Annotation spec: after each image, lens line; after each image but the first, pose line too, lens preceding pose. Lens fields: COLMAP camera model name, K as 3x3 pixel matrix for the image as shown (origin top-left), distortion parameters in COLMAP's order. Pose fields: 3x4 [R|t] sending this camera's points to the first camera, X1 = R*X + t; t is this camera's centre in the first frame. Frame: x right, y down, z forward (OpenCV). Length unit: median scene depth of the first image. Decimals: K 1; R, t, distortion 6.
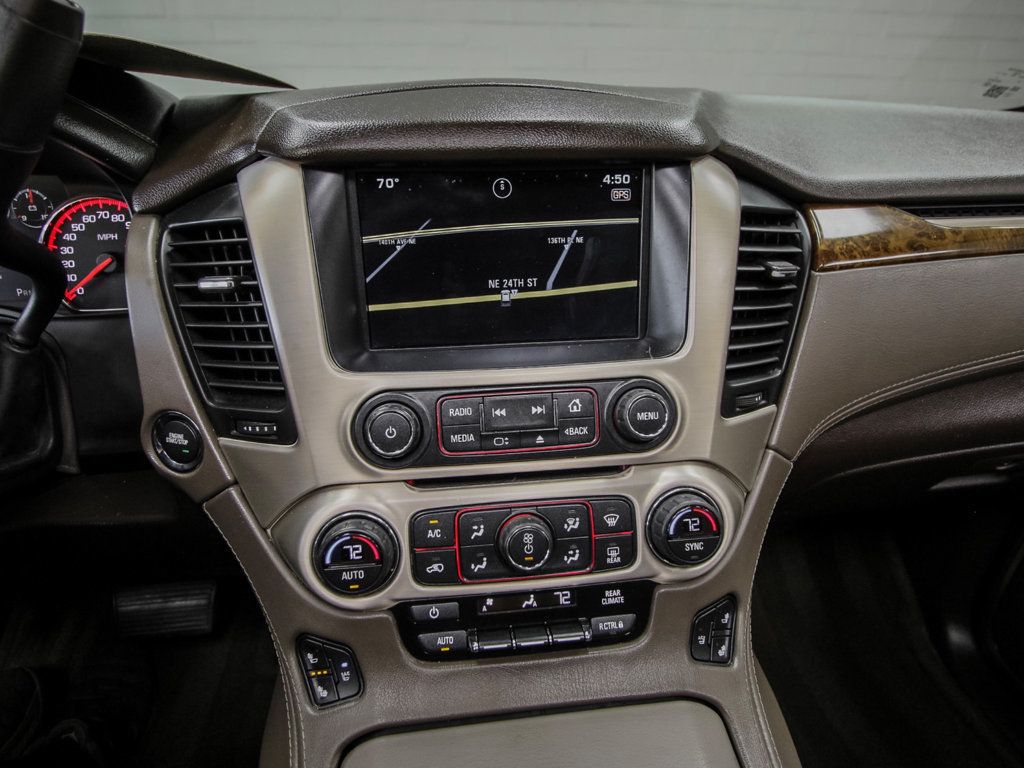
lens RADIAL K [[560.4, 0, 509.6], [0, 560.4, 399.2], [0, 0, 1]] dist [-0.018879, 0.000970]
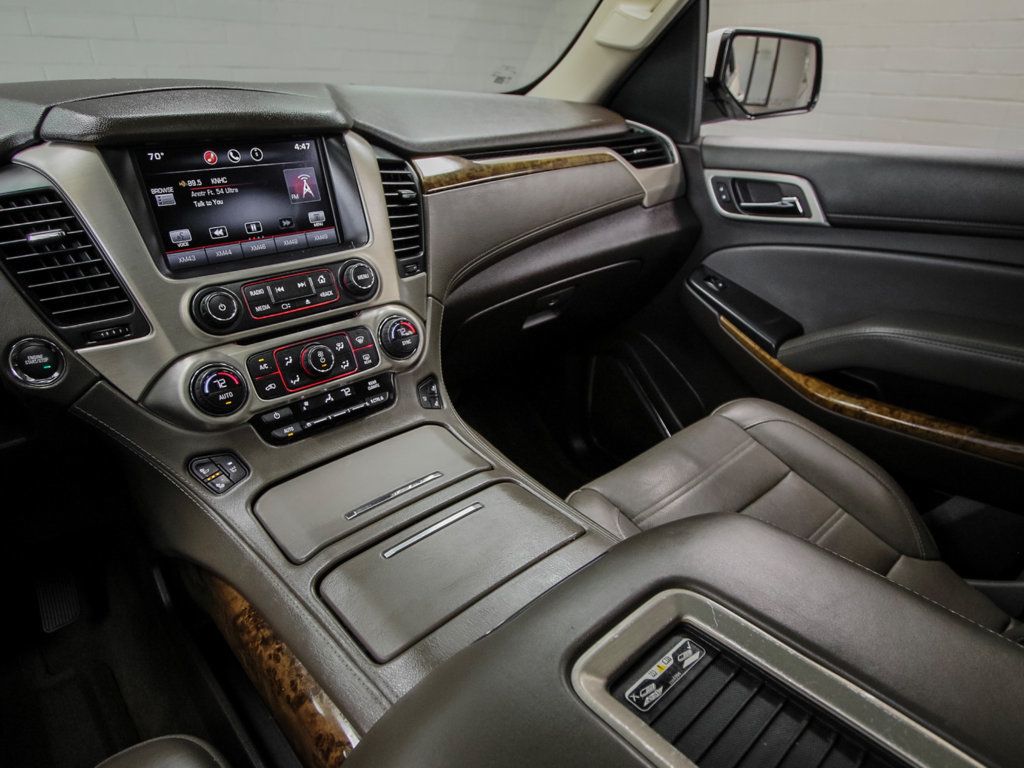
lens RADIAL K [[611.4, 0, 511.6], [0, 611.4, 430.9], [0, 0, 1]] dist [-0.014886, 0.001798]
pose [[0.809765, -0.284181, 0.513344, -0.492249], [0.259875, 0.958100, 0.120457, 0.373396], [-0.526067, 0.035863, 0.849687, -0.864959]]
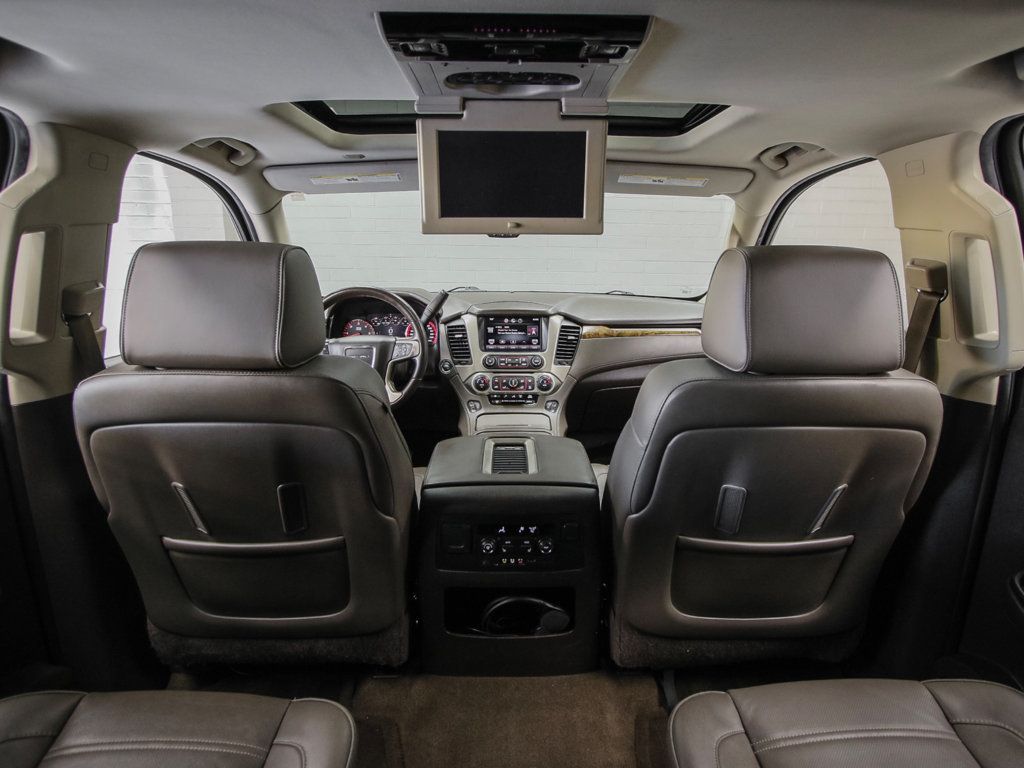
lens RADIAL K [[554.3, 0, 512.0], [0, 554.3, 384.0], [0, 0, 1]] dist [-0.018031, 0.000431]
pose [[0.994721, 0.034965, -0.096471, 0.505791], [-0.056023, 0.972722, -0.225105, 1.391883], [0.085969, 0.229322, 0.969547, -3.962926]]
